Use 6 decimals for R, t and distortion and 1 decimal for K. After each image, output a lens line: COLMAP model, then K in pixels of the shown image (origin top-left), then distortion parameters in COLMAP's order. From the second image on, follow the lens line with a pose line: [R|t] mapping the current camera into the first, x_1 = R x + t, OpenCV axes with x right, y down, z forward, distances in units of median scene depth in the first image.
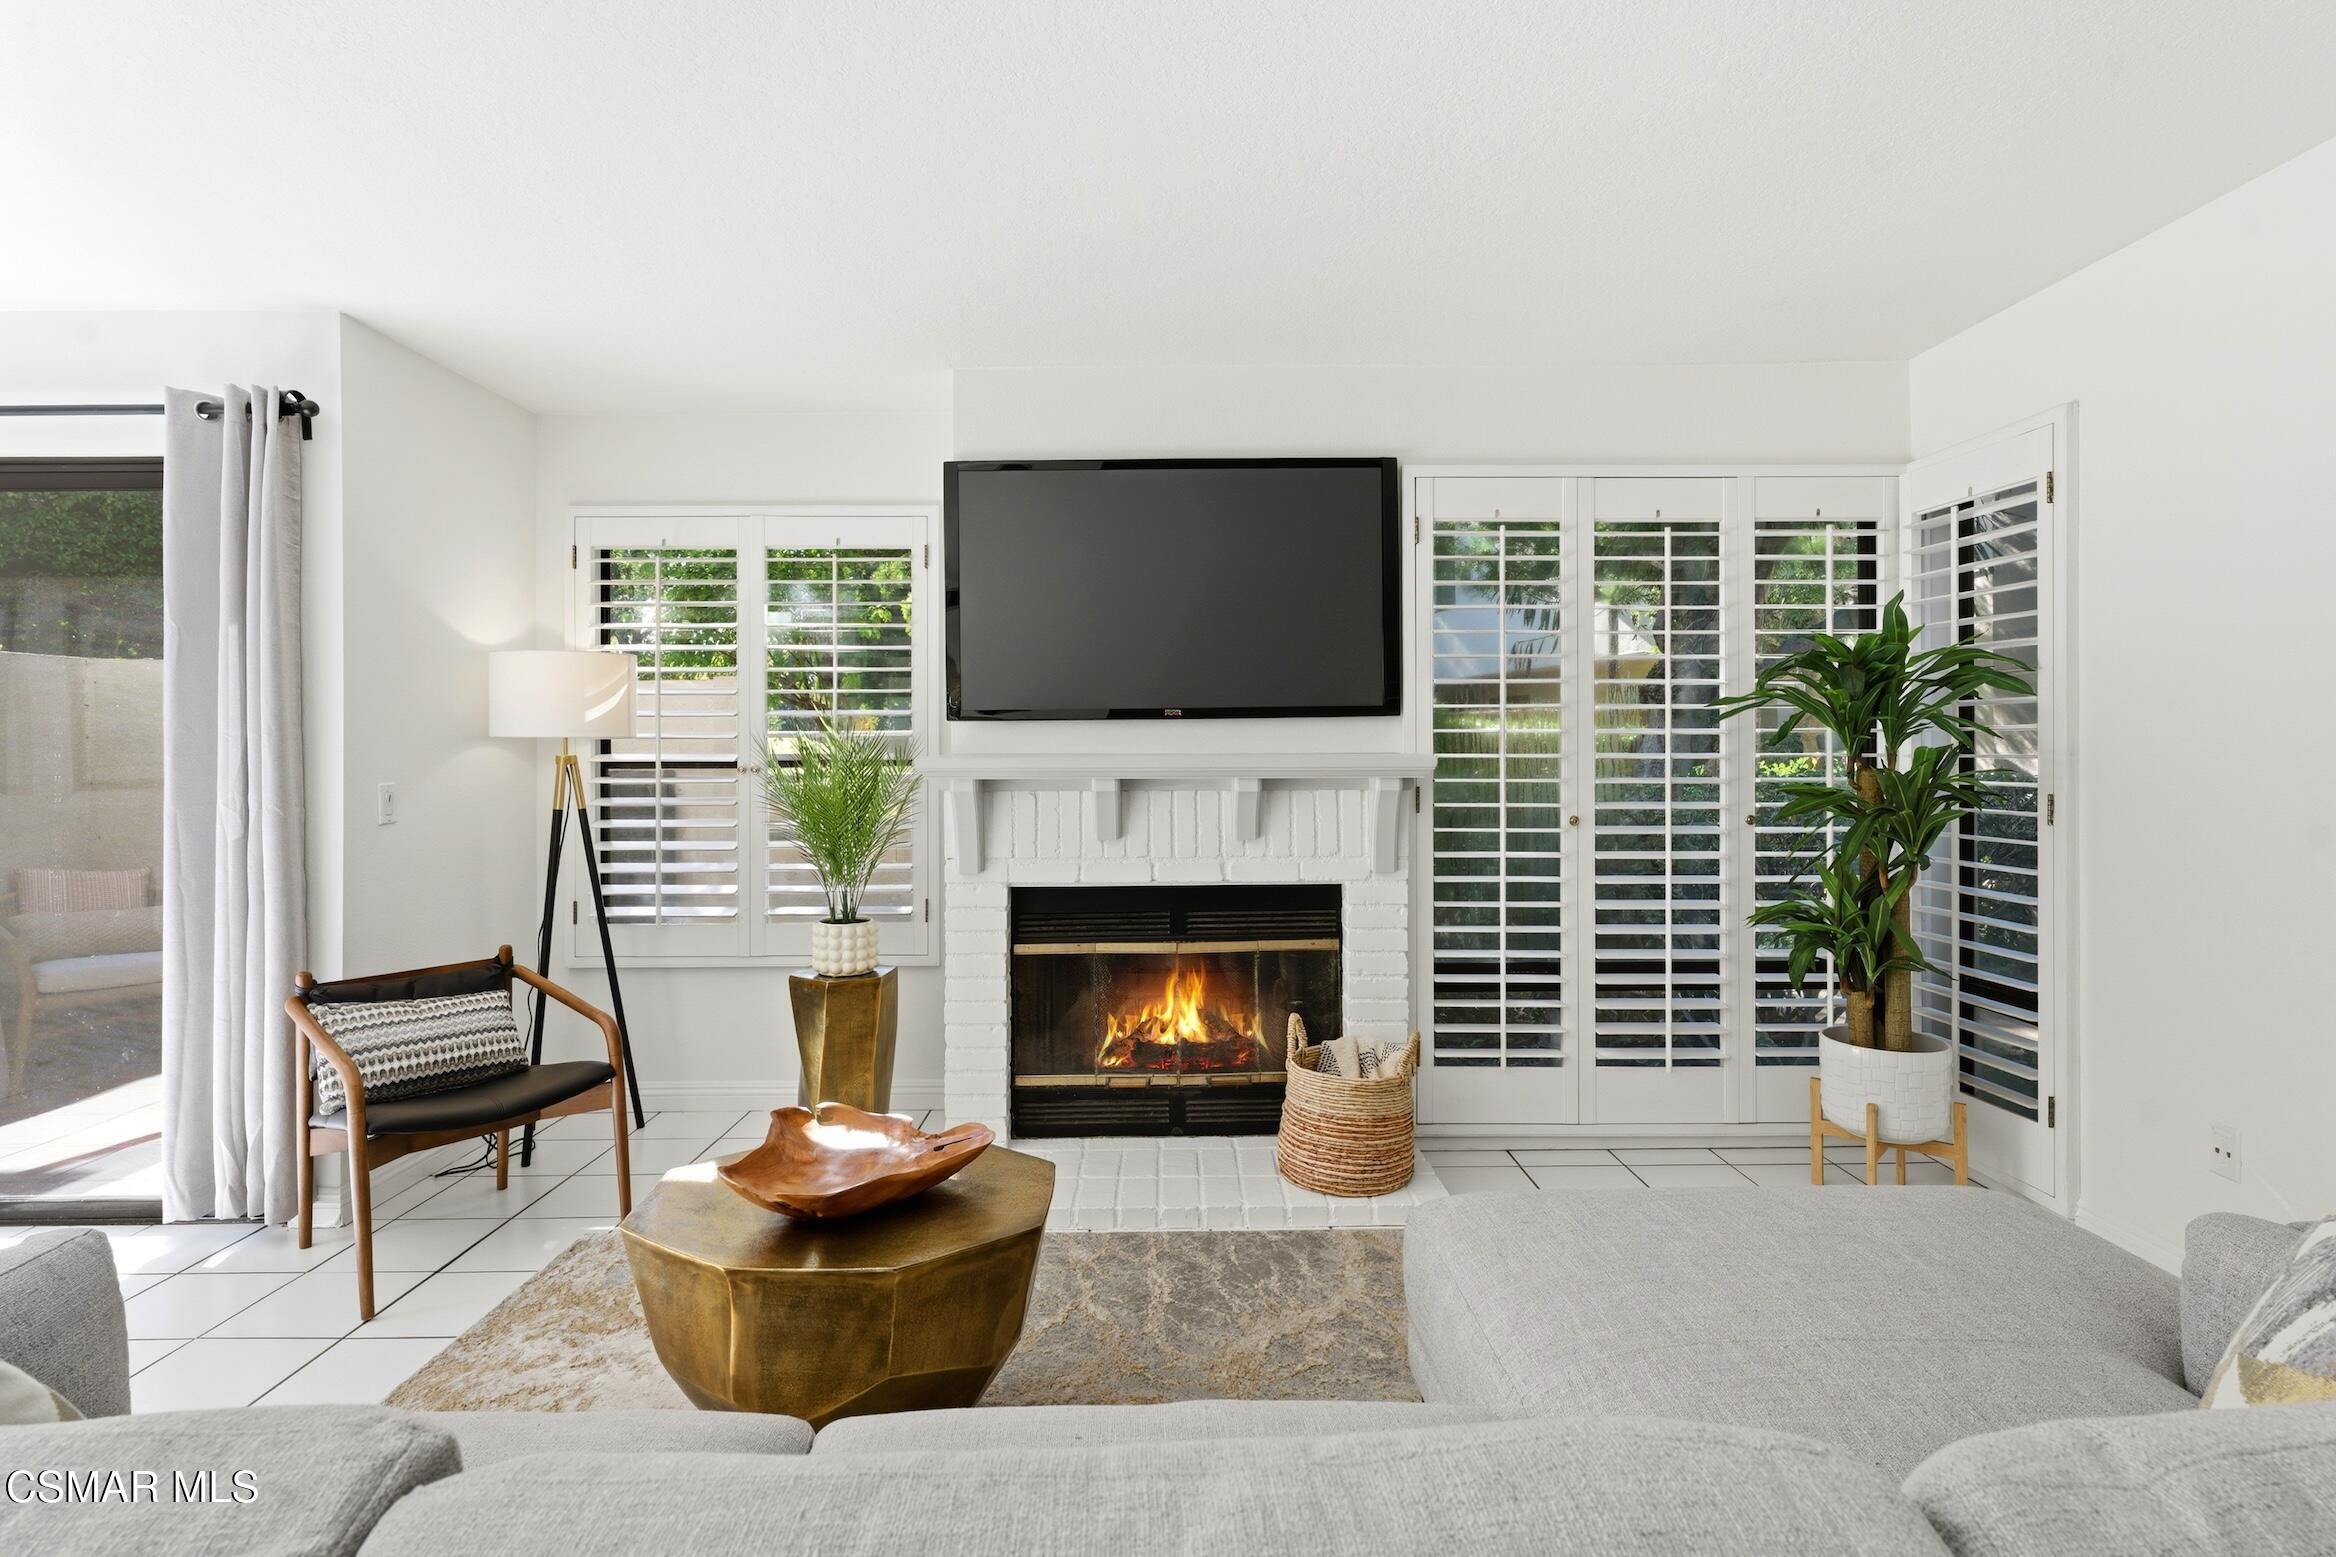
lens RADIAL K [[1128.3, 0, 1179.4], [0, 1128.3, 735.4], [0, 0, 1]] dist [-0.002840, 0.000035]
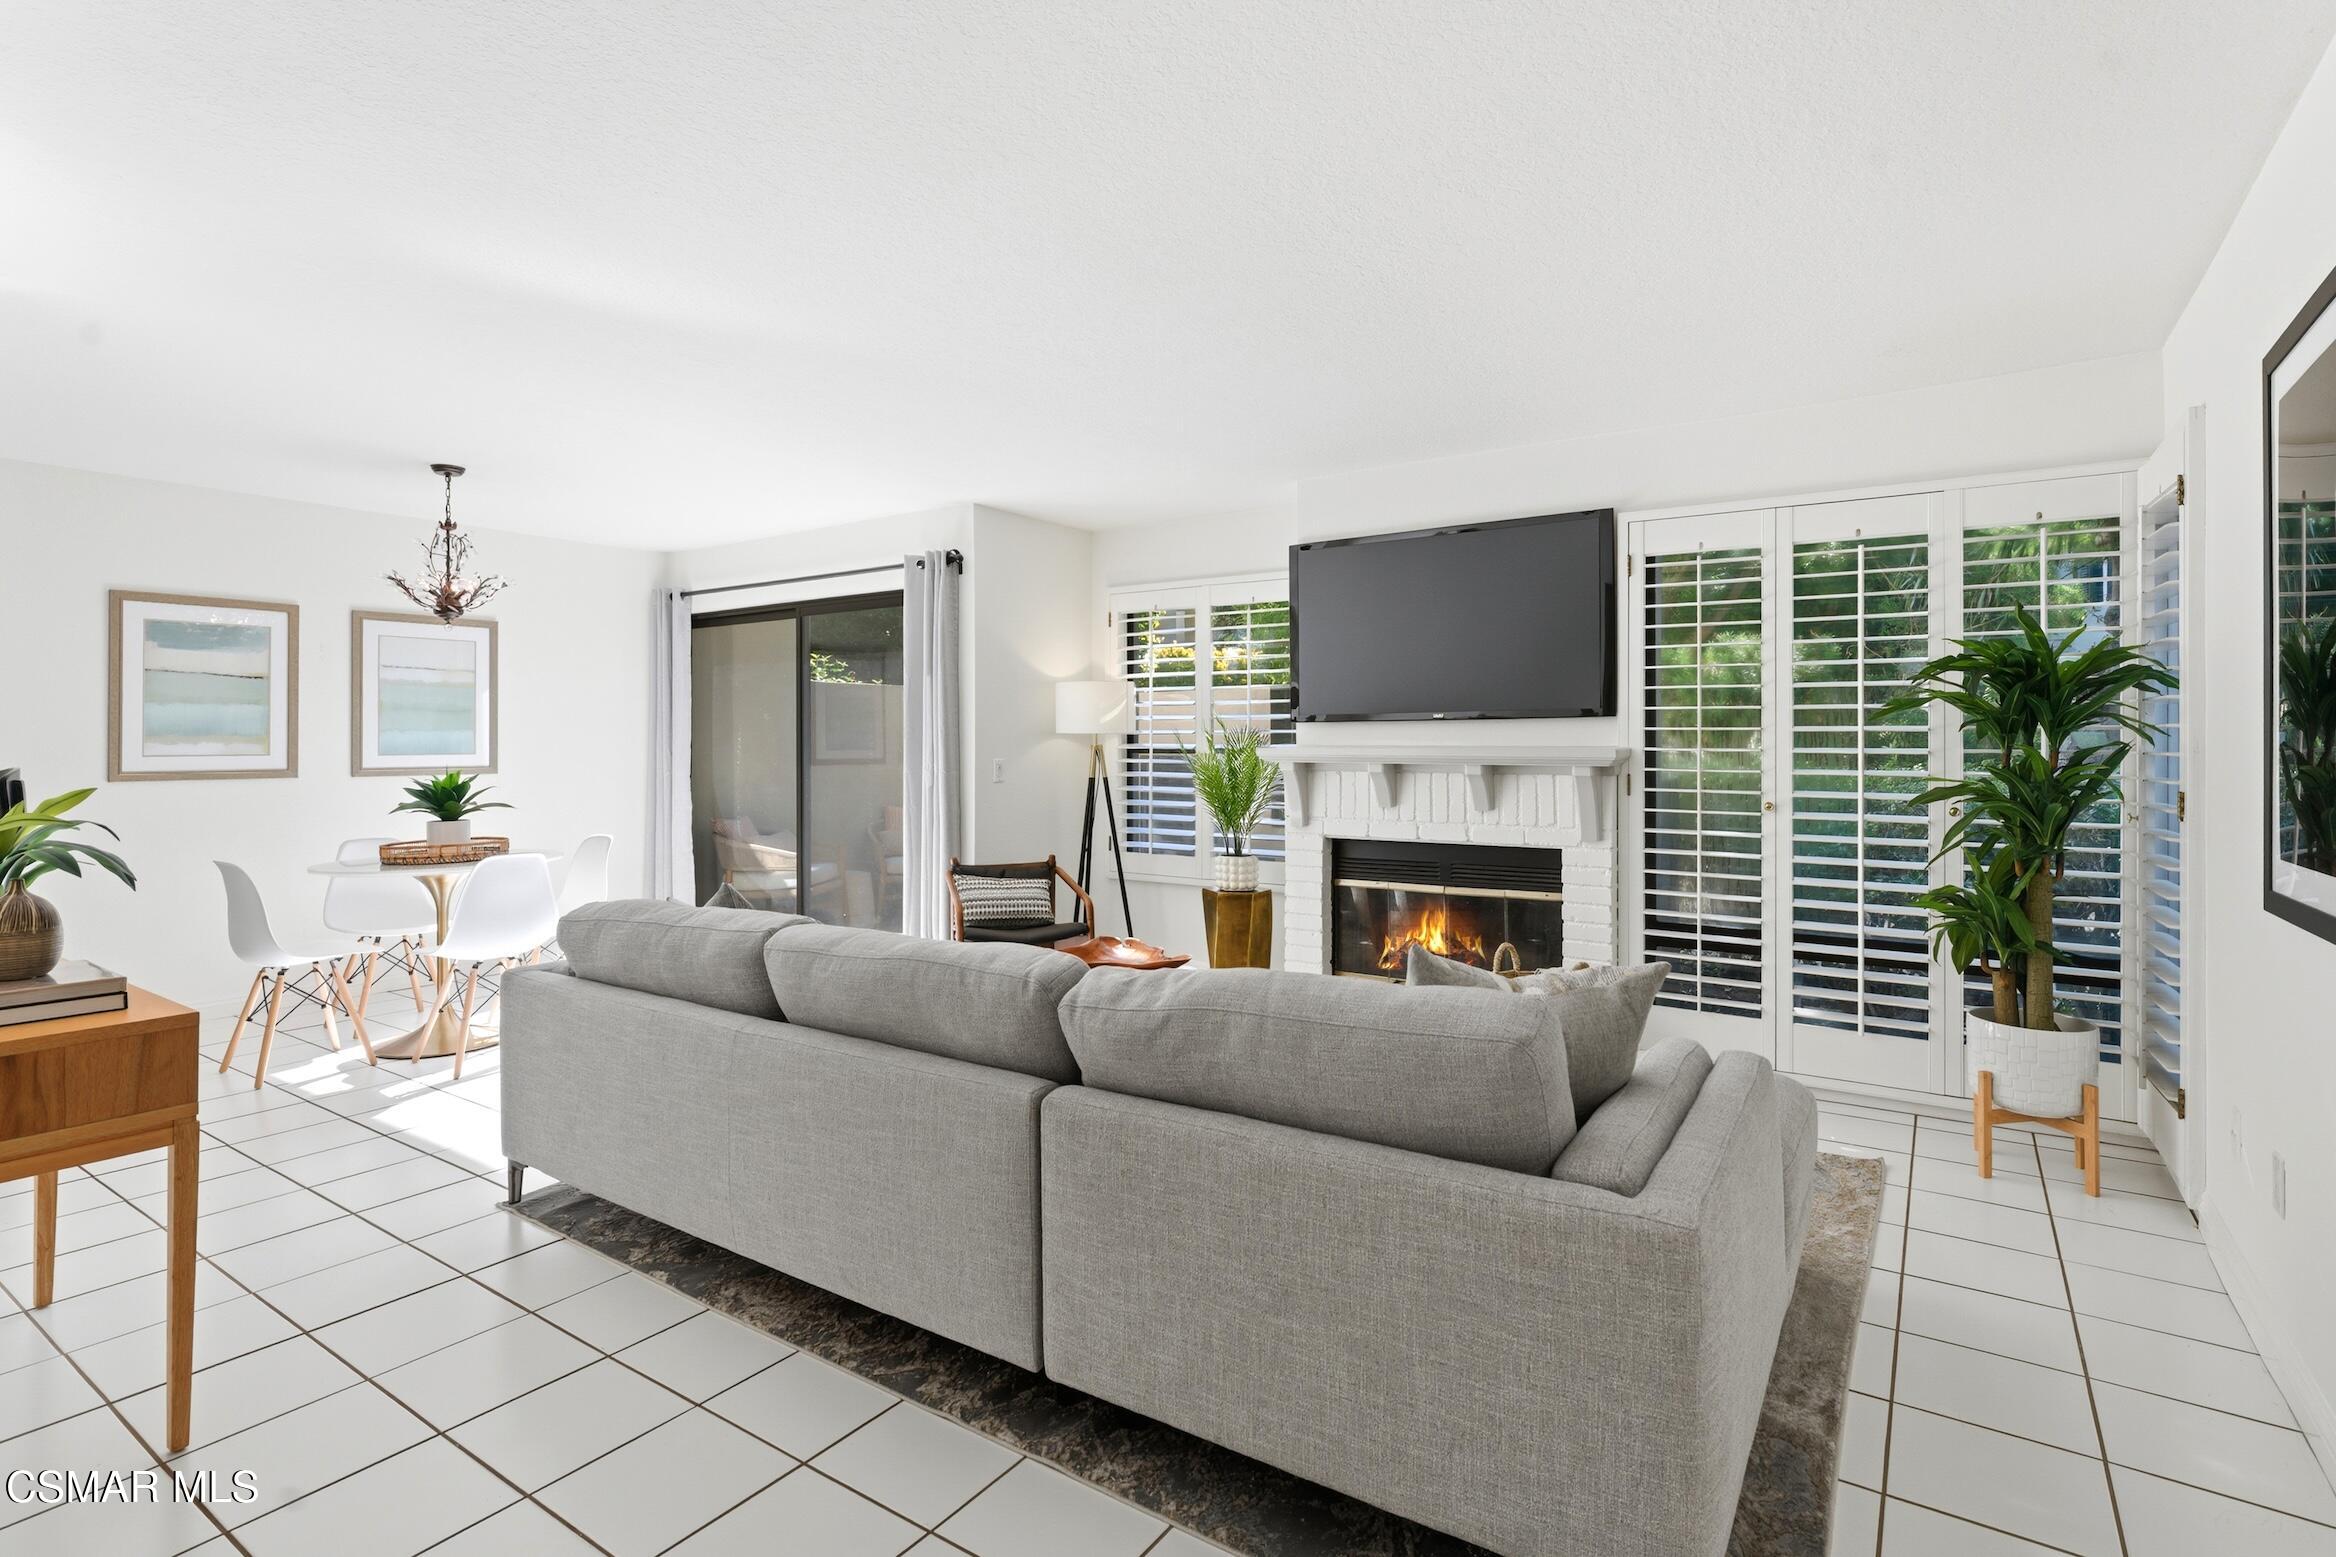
lens RADIAL K [[1128.3, 0, 1179.4], [0, 1128.3, 735.4], [0, 0, 1]] dist [-0.002840, 0.000035]
pose [[0.824217, 0.001525, -0.566272, 0.506127], [0.001203, 0.999989, 0.004445, -0.002860], [0.566273, -0.004345, 0.824206, -0.290831]]
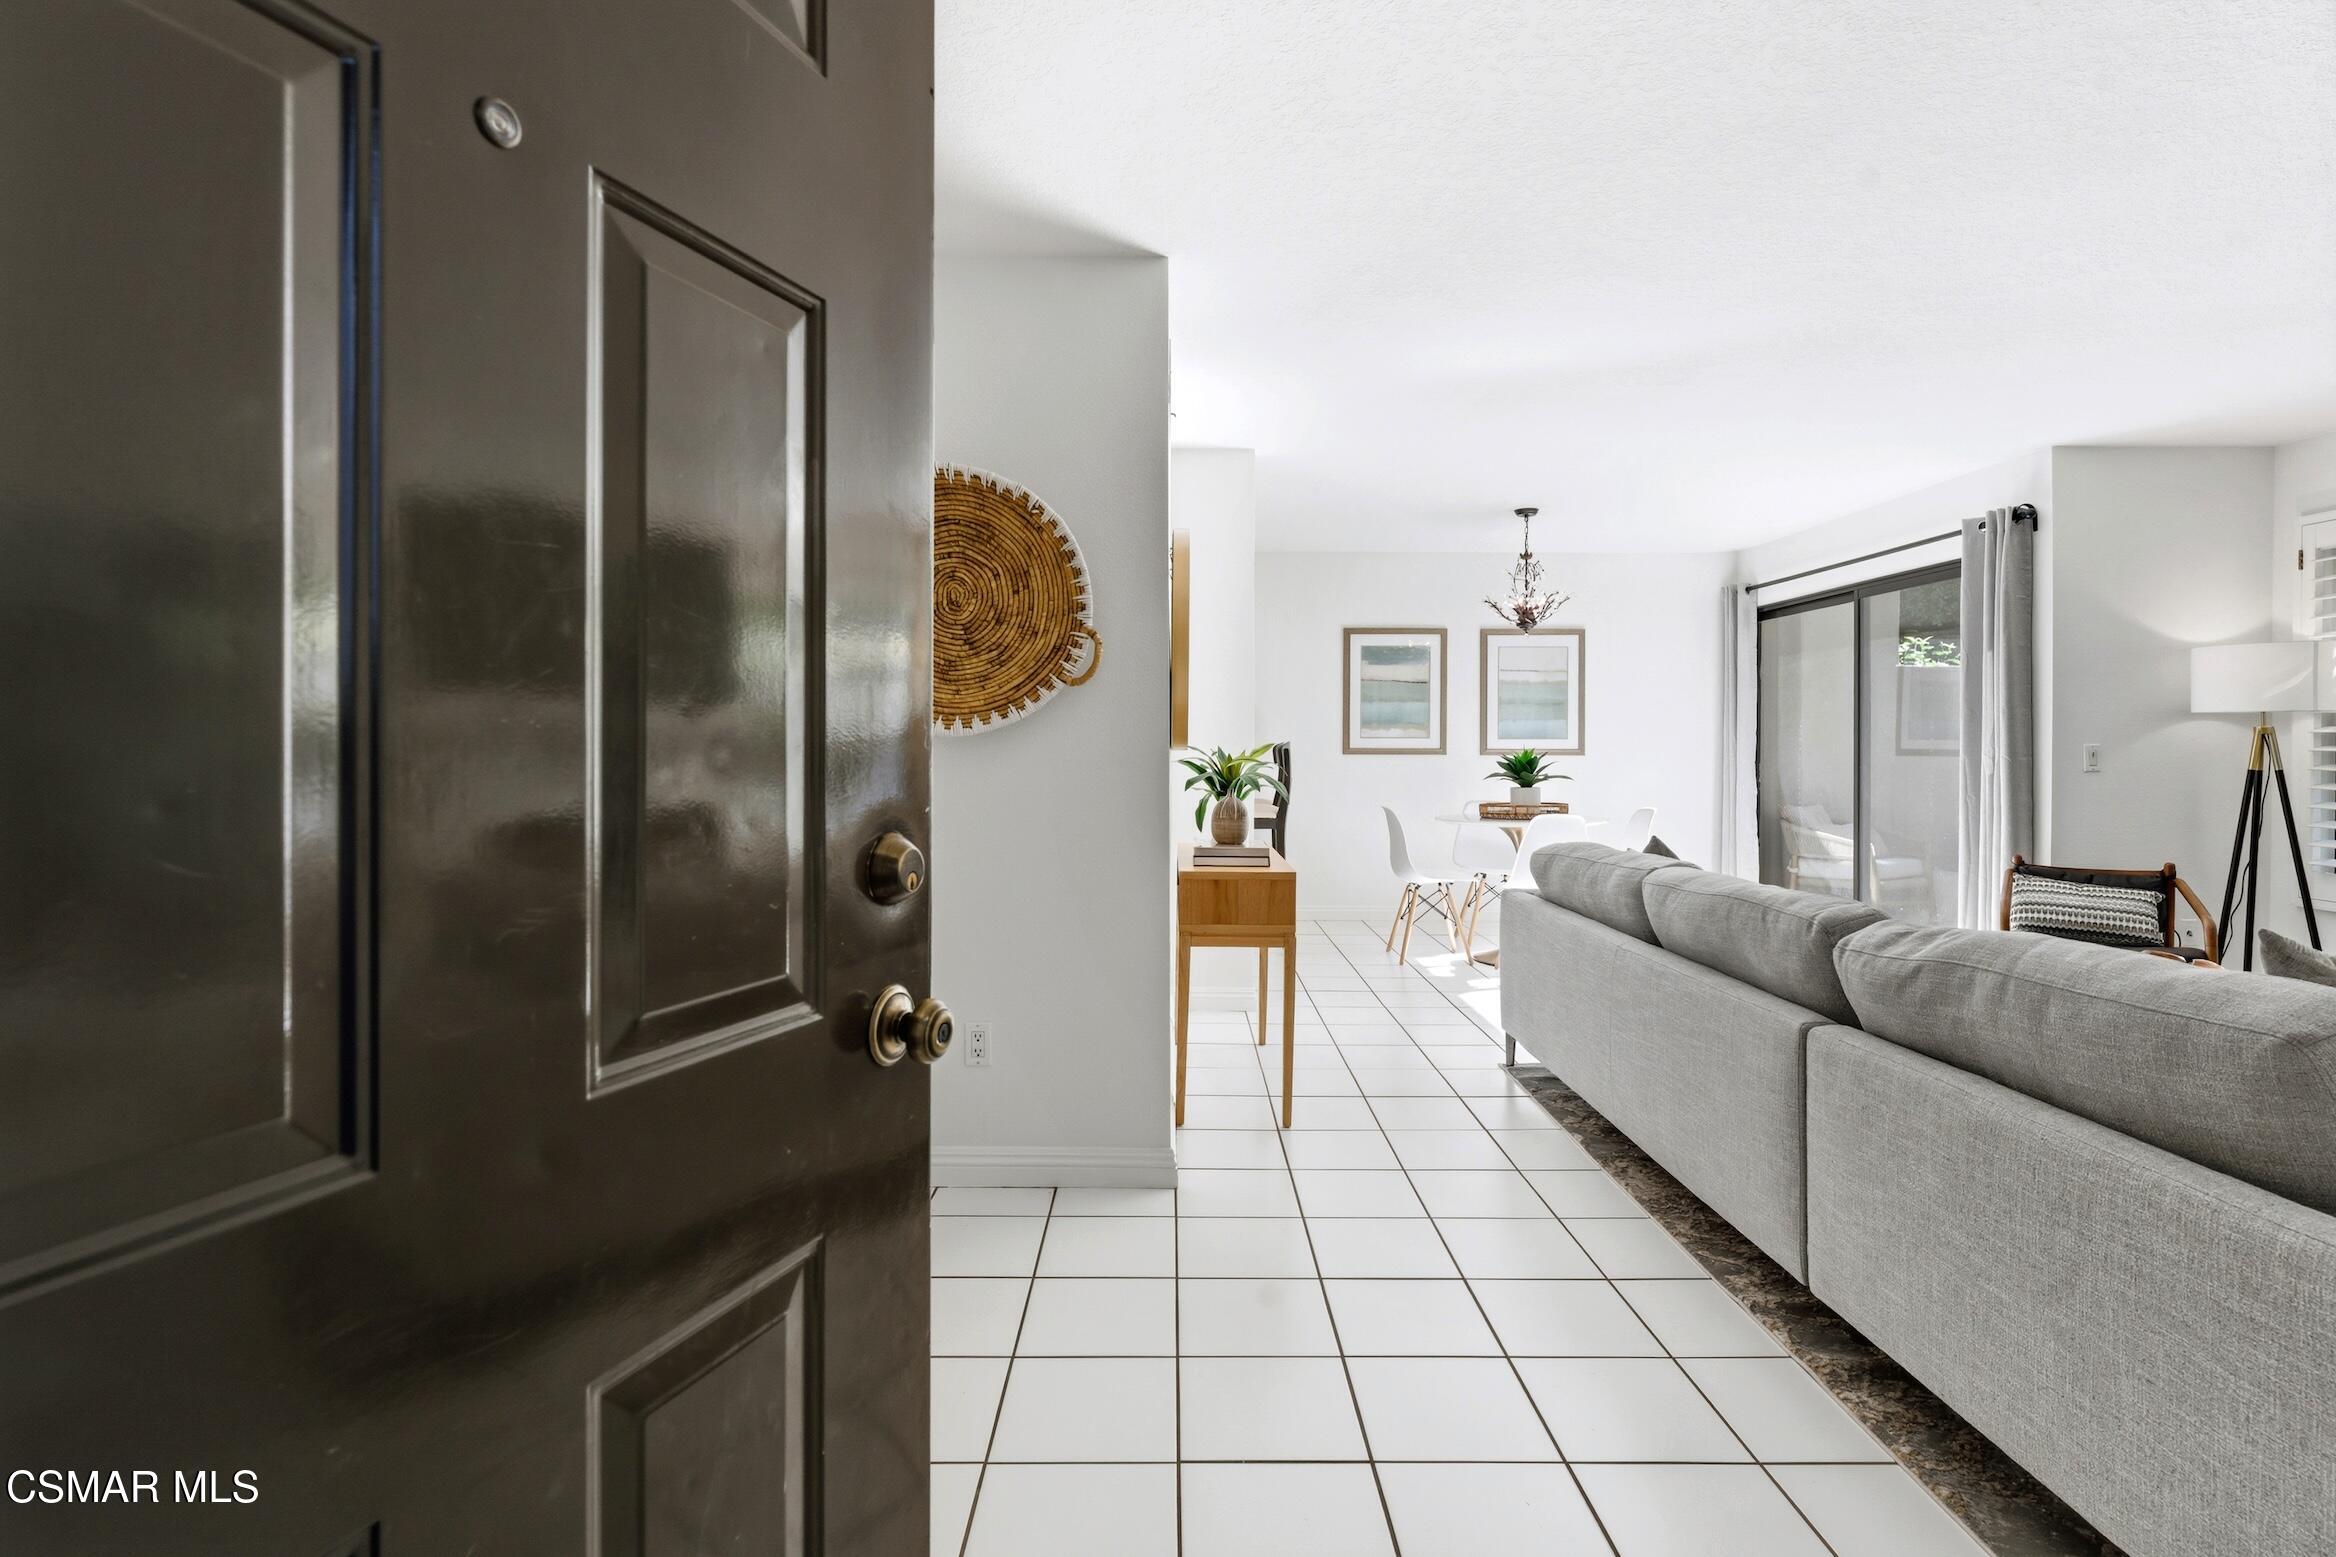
lens RADIAL K [[1110.5, 0, 1171.7], [0, 1110.5, 753.0], [0, 0, 1]] dist [-0.003086, 0.000103]
pose [[-0.009146, 0.015286, -0.999841, 0.724836], [0.004620, 0.999873, 0.015245, 0.023352], [0.999948, -0.004480, -0.009216, -0.198237]]
